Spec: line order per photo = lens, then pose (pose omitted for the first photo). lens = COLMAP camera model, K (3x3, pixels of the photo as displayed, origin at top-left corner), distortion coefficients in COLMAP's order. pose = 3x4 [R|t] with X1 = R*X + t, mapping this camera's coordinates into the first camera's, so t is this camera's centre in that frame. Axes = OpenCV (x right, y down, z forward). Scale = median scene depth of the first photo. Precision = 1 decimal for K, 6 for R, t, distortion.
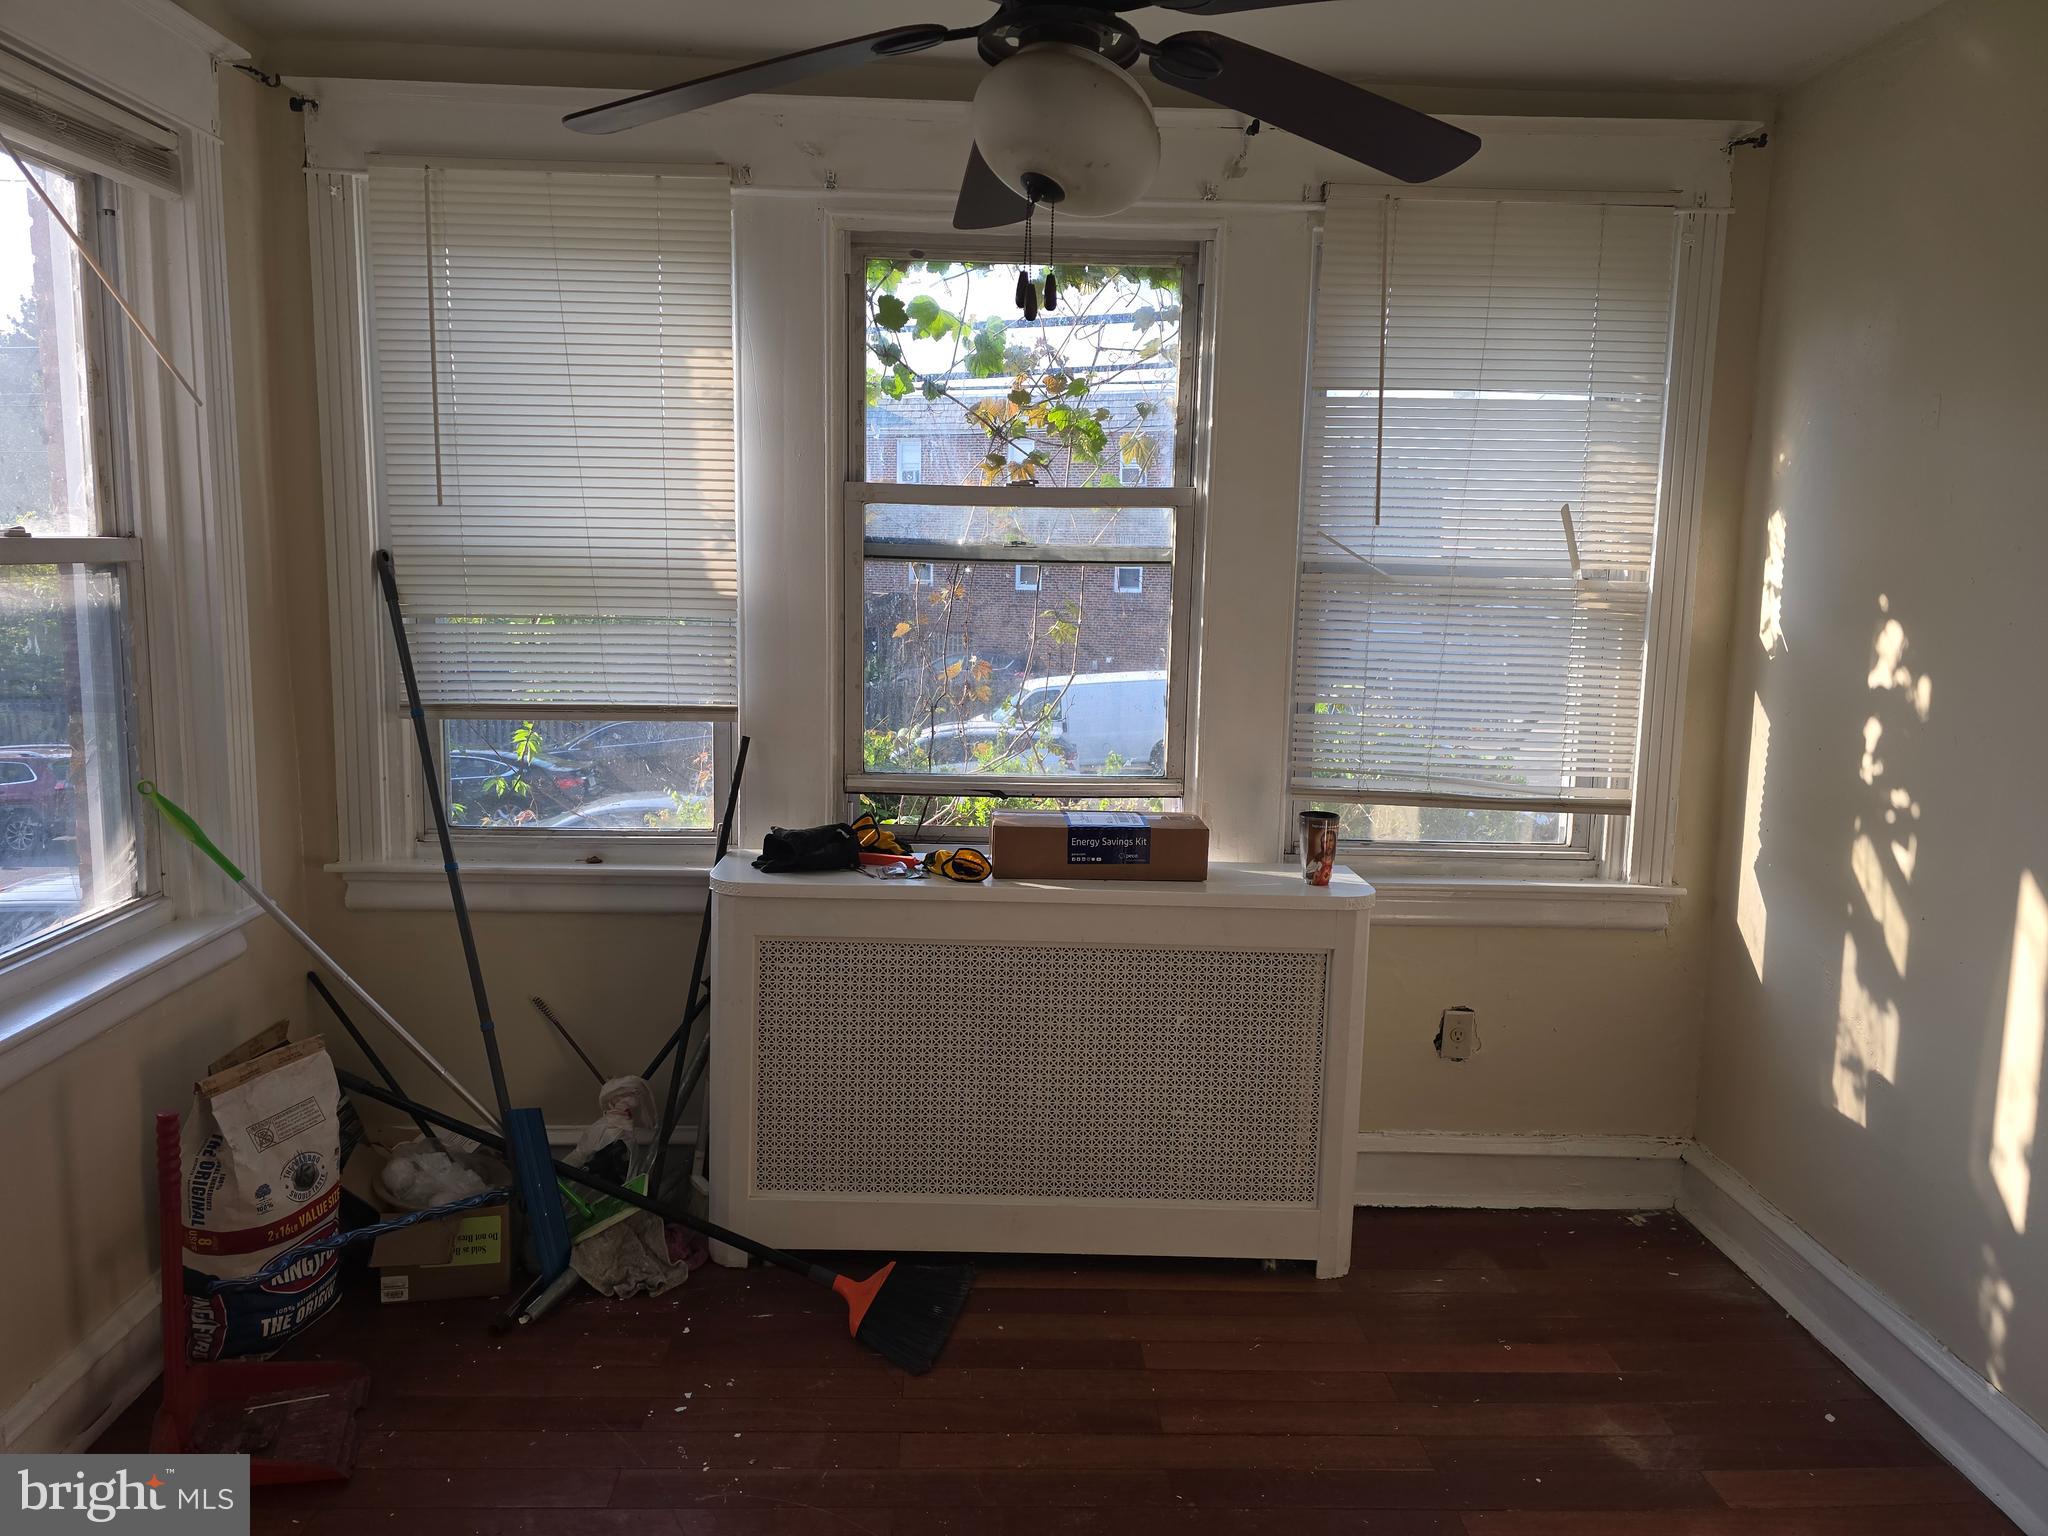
lens RADIAL K [[1389.0, 0, 1020.3], [0, 1389.0, 772.8], [0, 0, 1]] dist [0.009715, 0.000124]
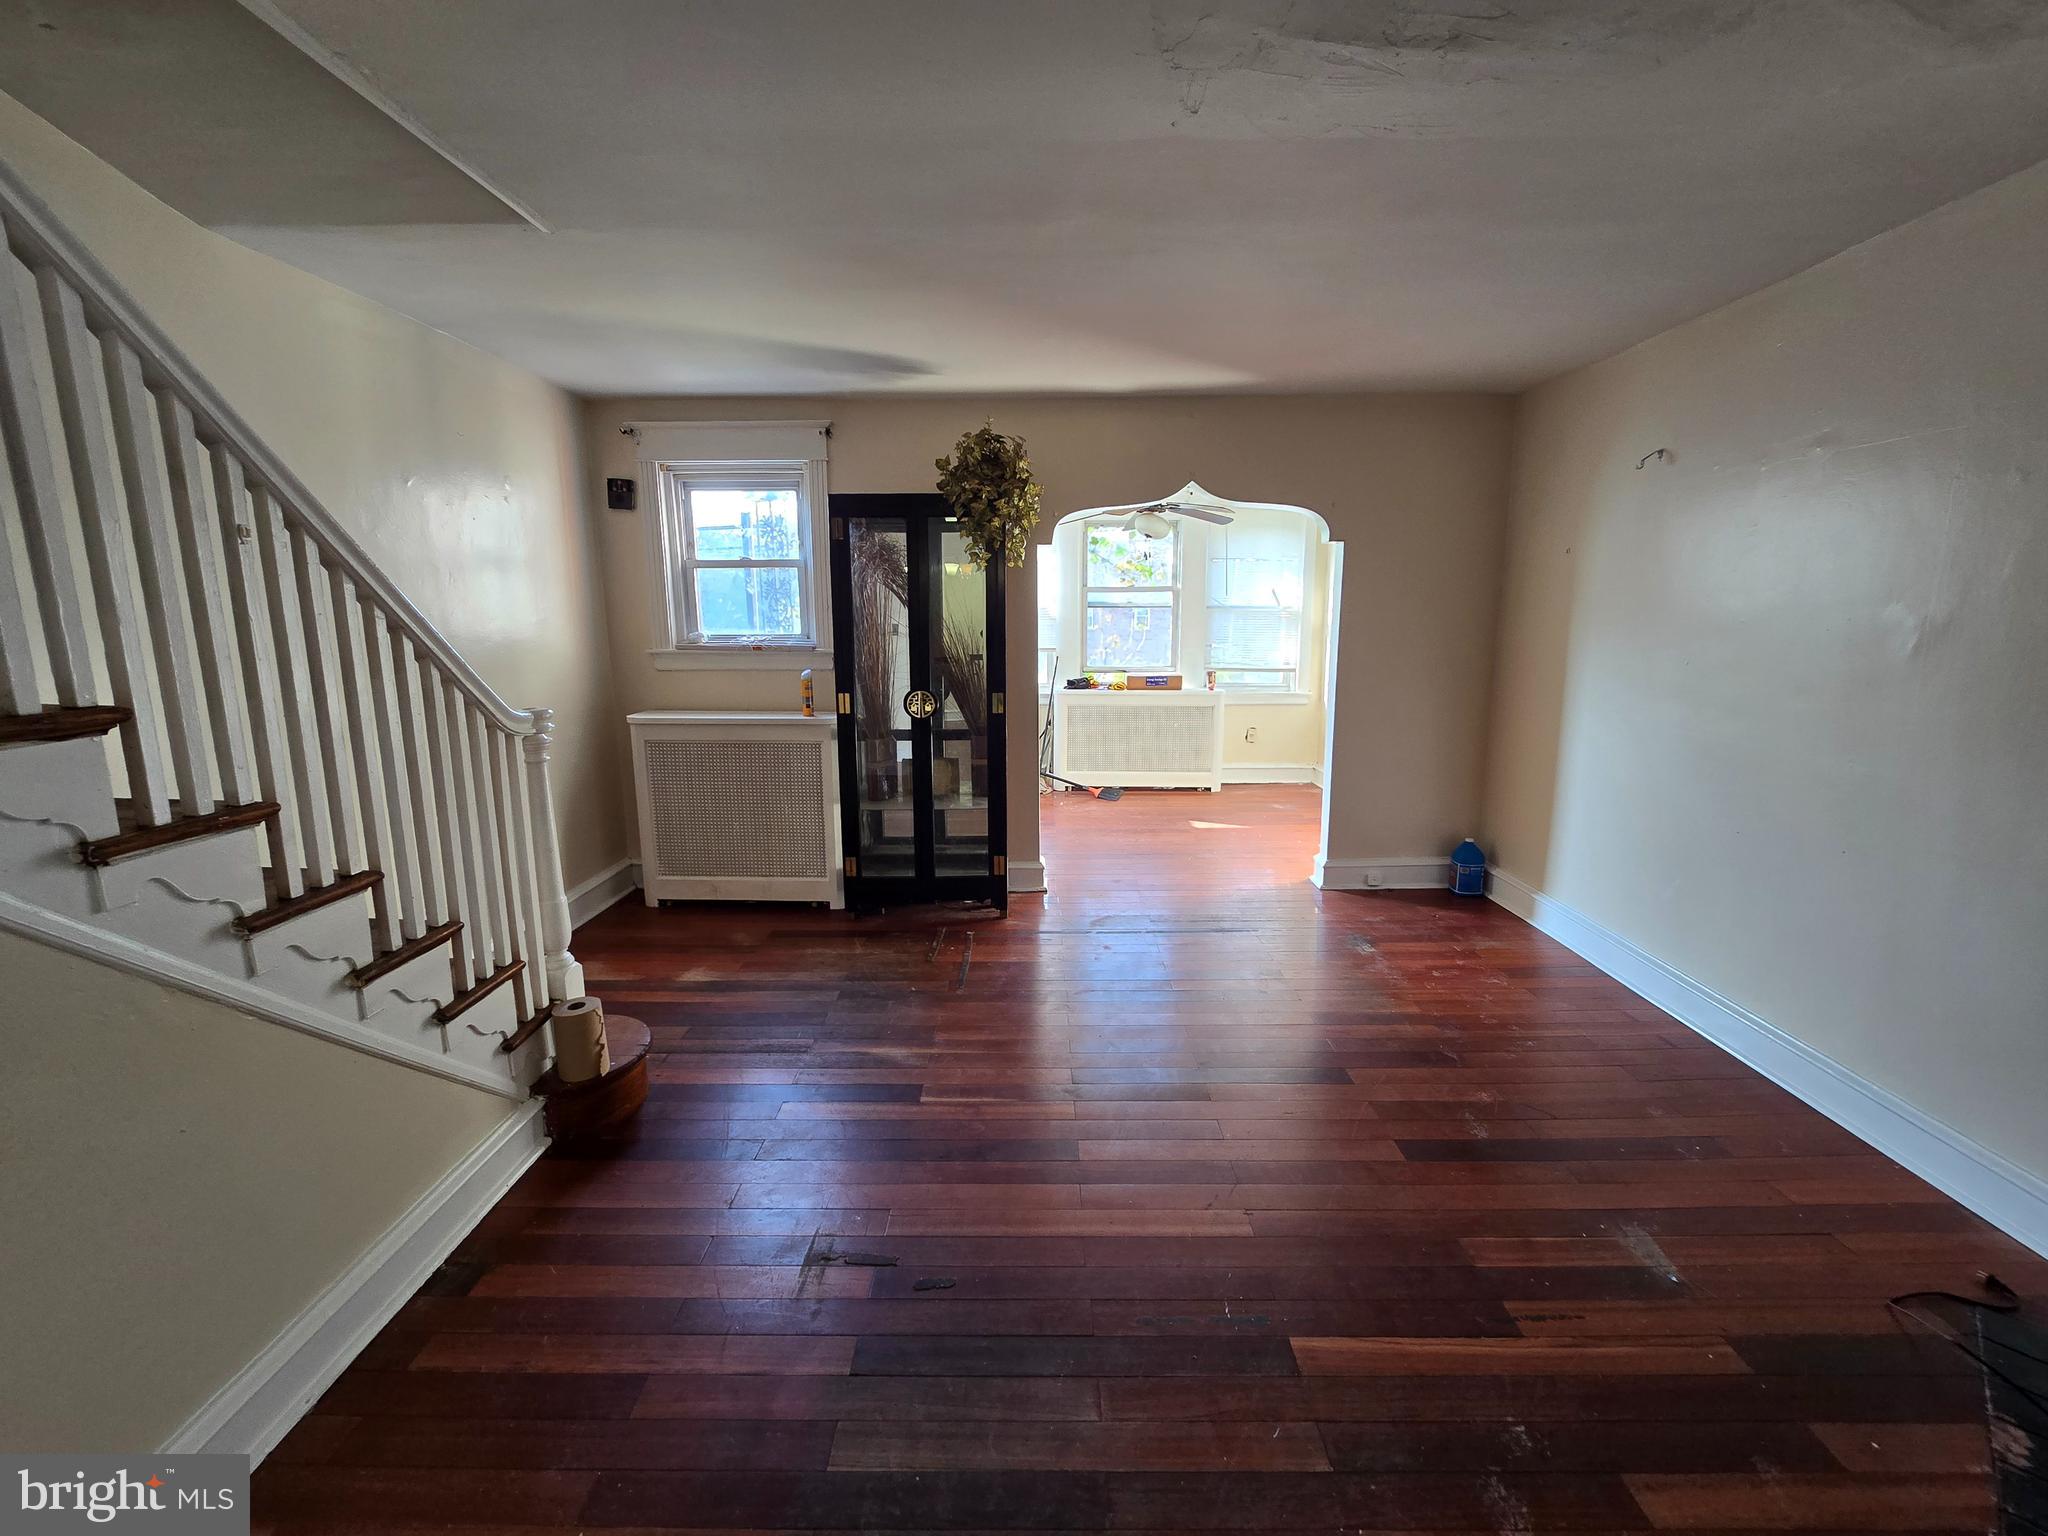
lens RADIAL K [[836.6, 0, 1030.8], [0, 836.6, 759.8], [0, 0, 1]] dist [-0.000999, 0.000338]
pose [[0.999190, -0.014957, -0.037370, -0.189340], [0.016212, 0.999307, 0.033498, 0.177146], [0.036843, -0.034076, 0.998740, -1.263595]]
